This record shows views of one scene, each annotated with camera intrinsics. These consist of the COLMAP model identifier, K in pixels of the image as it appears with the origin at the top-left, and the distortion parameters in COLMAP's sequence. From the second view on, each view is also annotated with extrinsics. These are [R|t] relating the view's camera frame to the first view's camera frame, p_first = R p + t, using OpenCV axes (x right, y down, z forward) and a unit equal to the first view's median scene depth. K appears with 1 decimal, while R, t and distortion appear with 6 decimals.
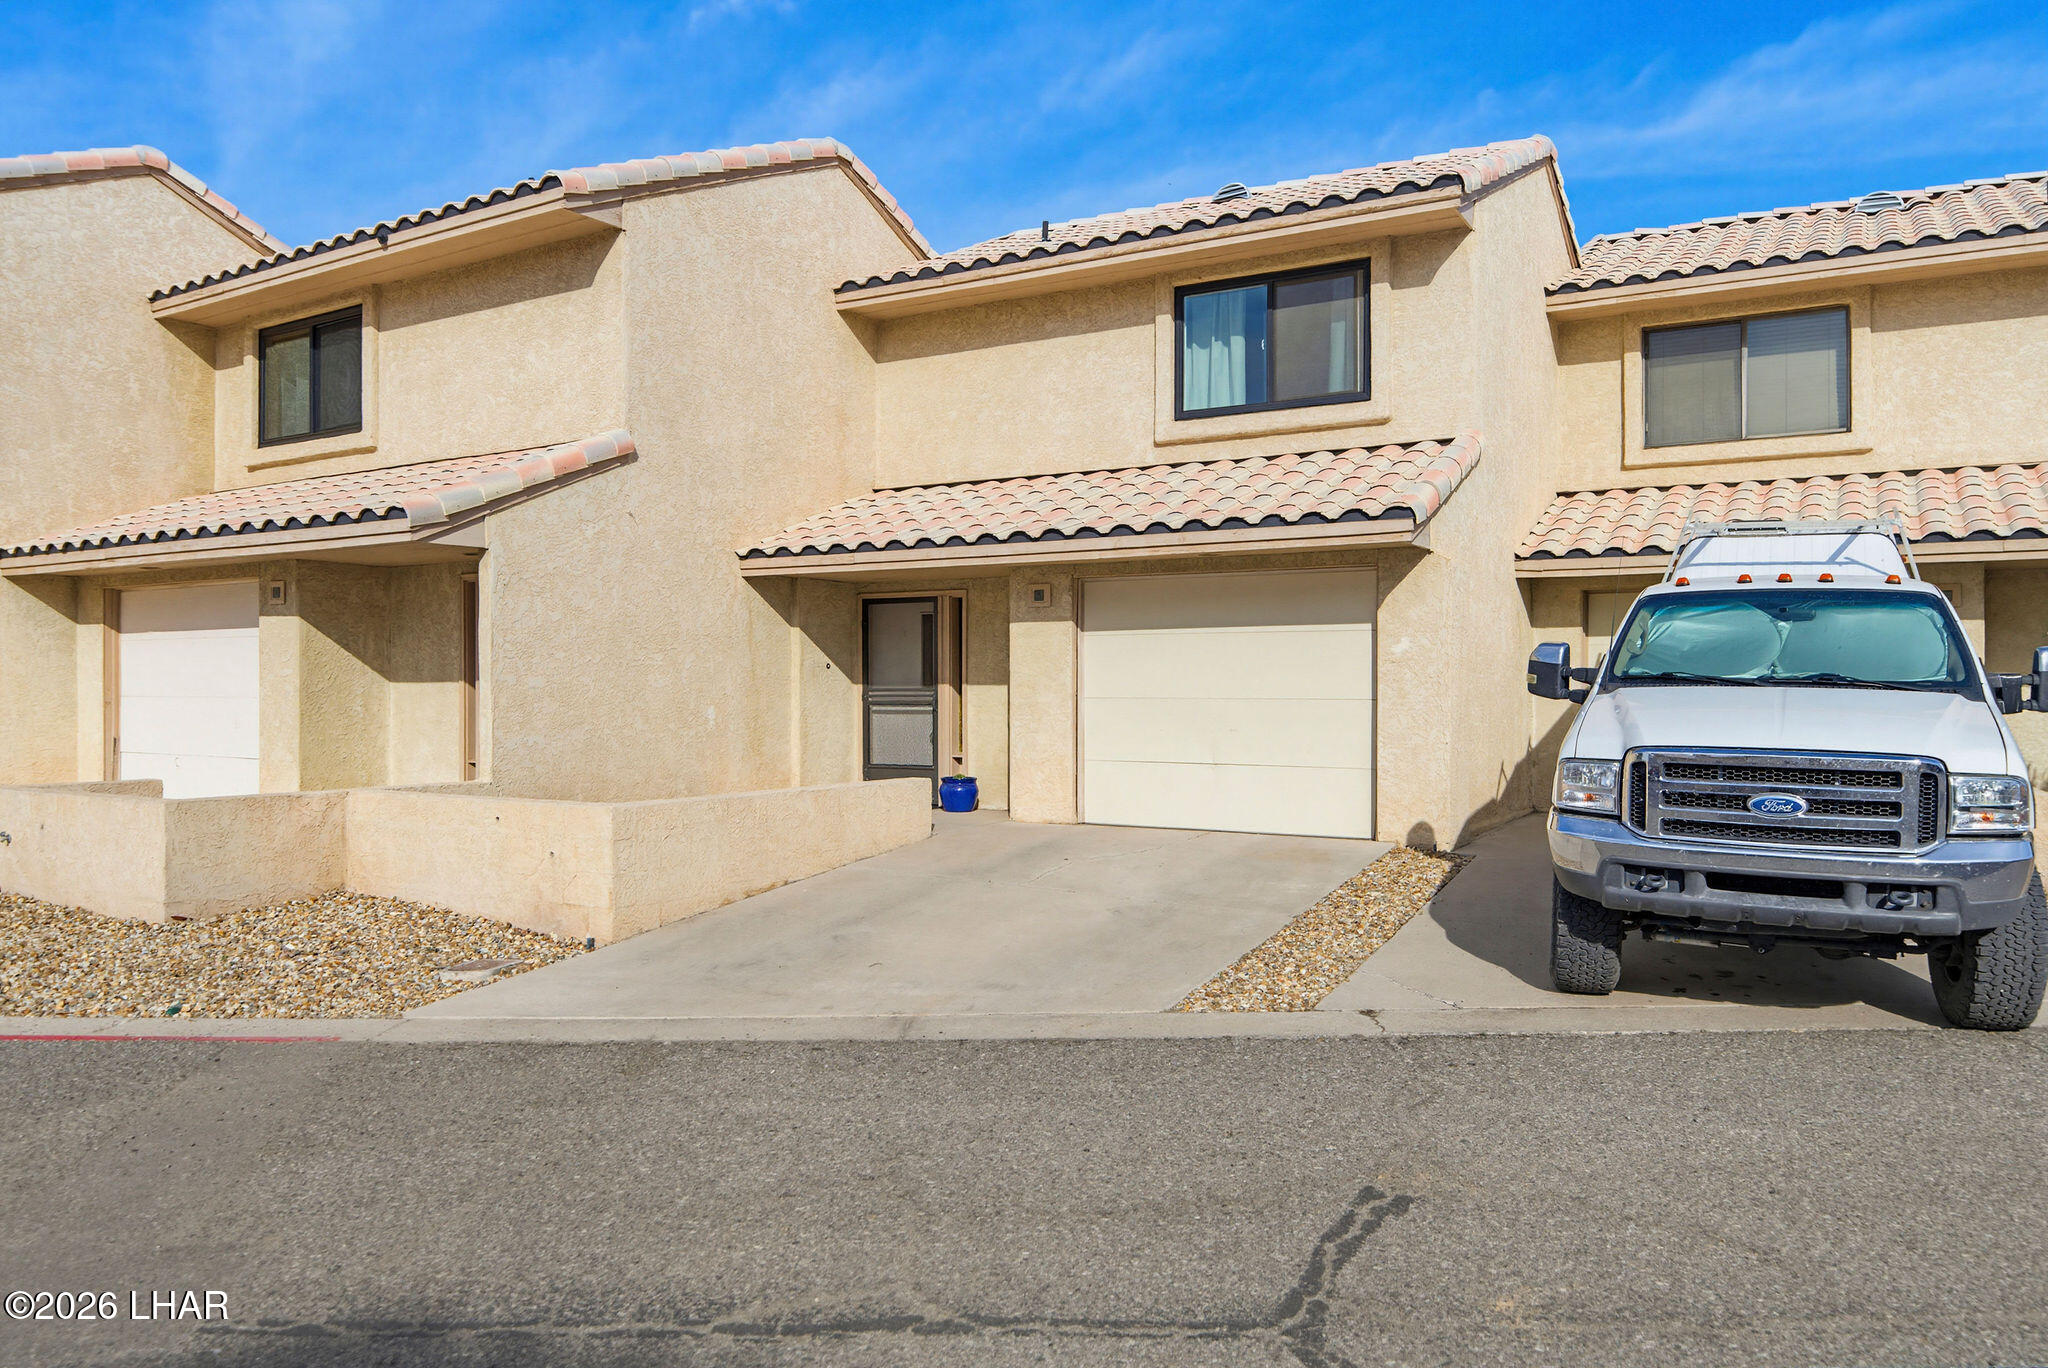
lens RADIAL K [[1407.3, 0, 983.0], [0, 1407.3, 707.4], [0, 0, 1]] dist [-0.031184, 0.008460]
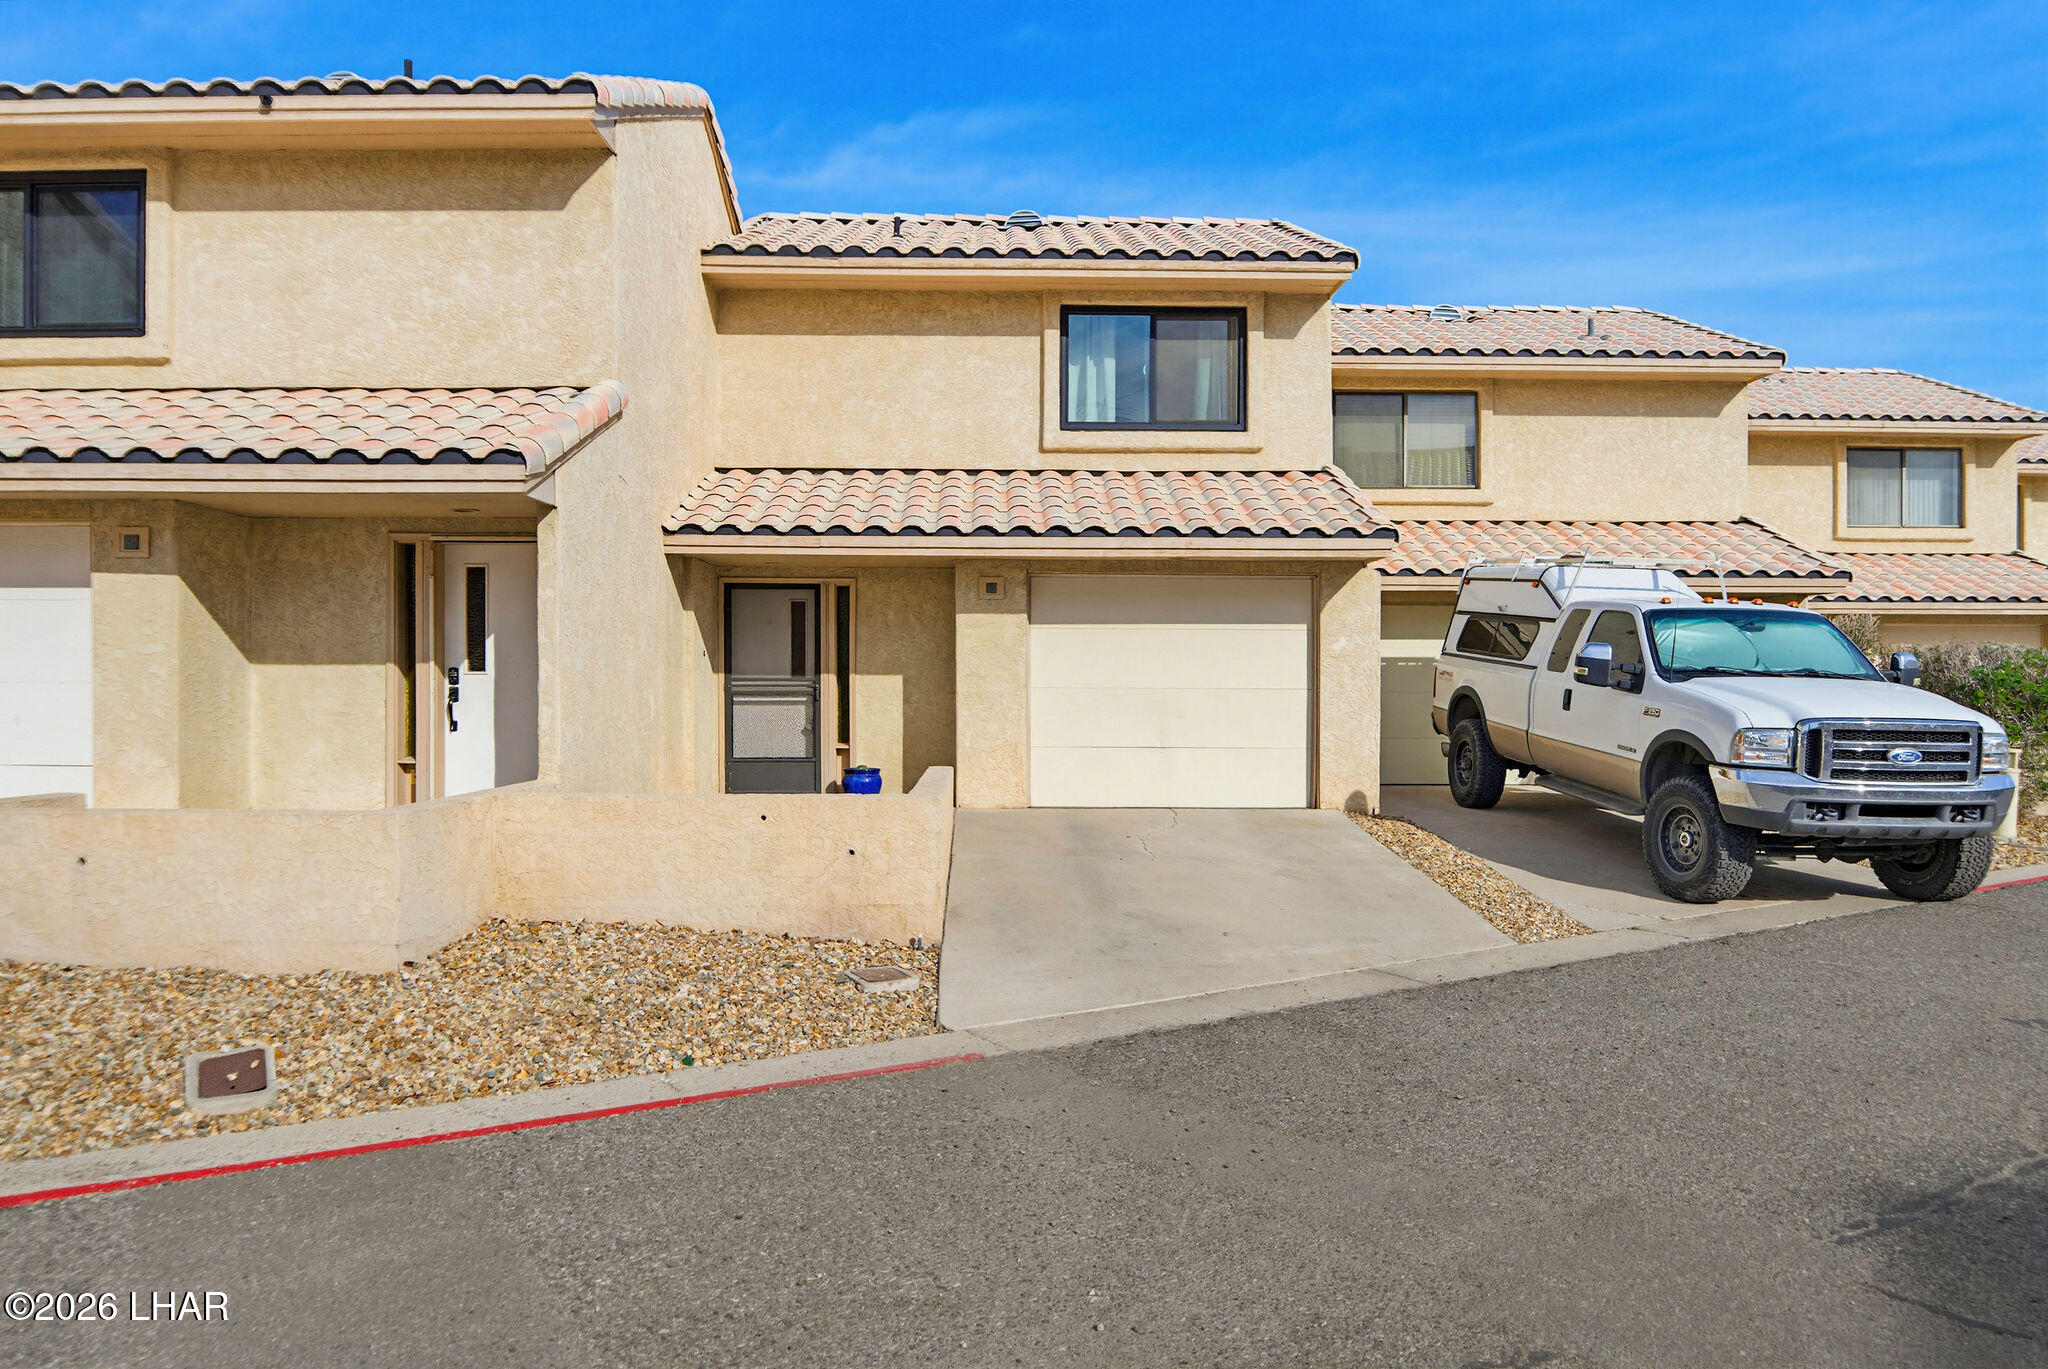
lens RADIAL K [[1407.3, 0, 981.9], [0, 1407.3, 710.4], [0, 0, 1]] dist [-0.031184, 0.008460]
pose [[0.852689, -0.003752, 0.522405, -0.496862], [0.002576, 0.999992, 0.002977, 0.006882], [-0.522412, -0.001193, 0.852692, 0.121819]]
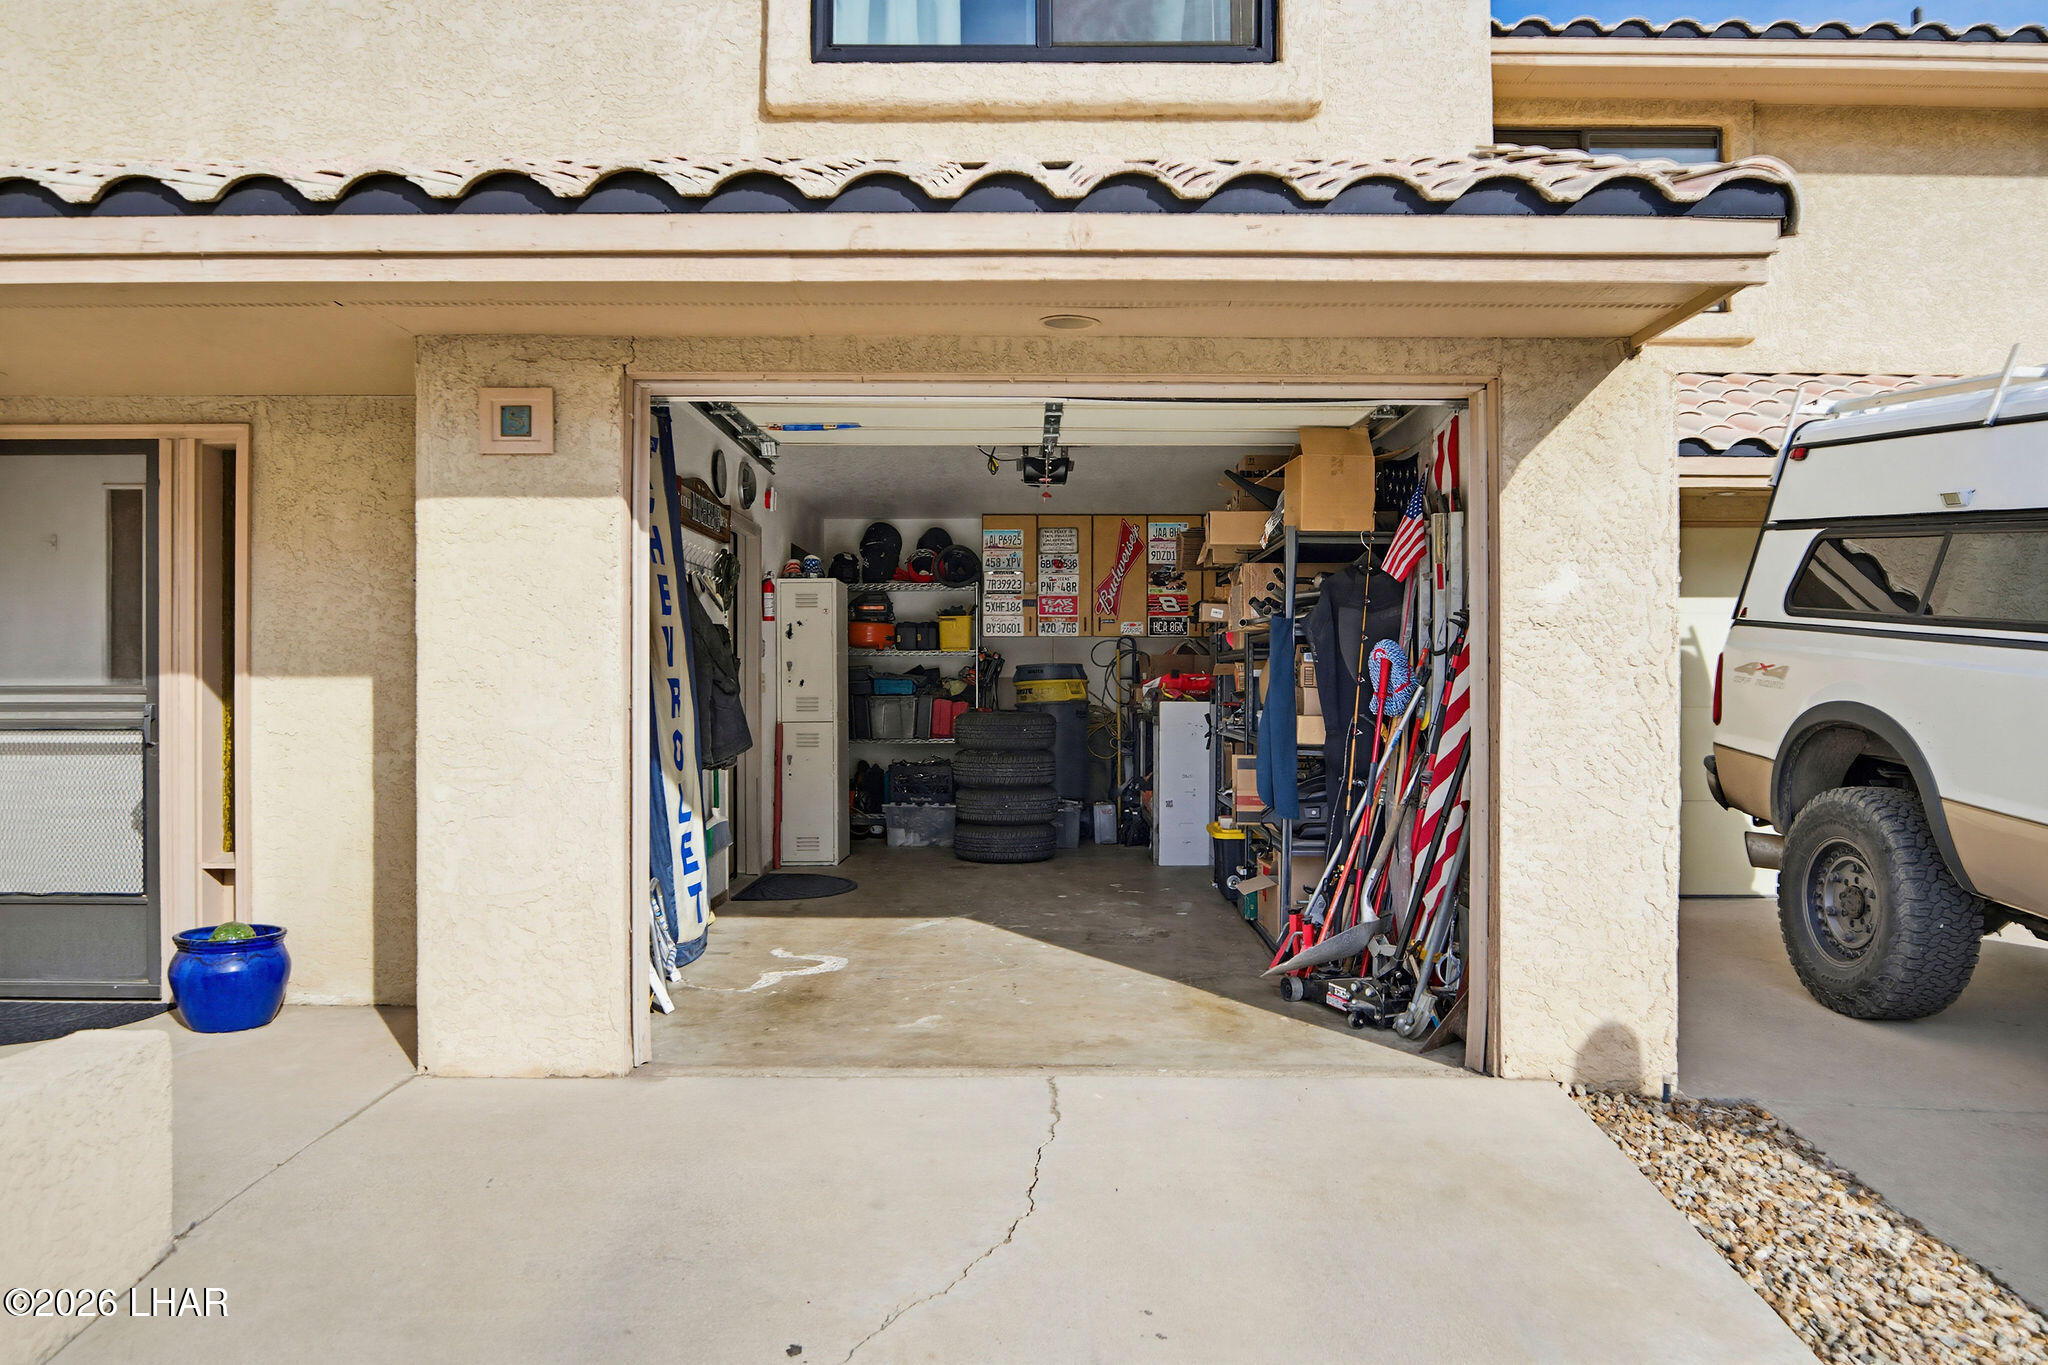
lens RADIAL K [[1407.3, 0, 1023.8], [0, 1407.3, 684.2], [0, 0, 1]] dist [-0.031184, 0.008460]
pose [[0.851739, 0.000731, 0.523966, -0.033708], [0.004232, 0.999957, -0.008274, -0.011131], [-0.523949, 0.009265, 0.851699, 0.631363]]
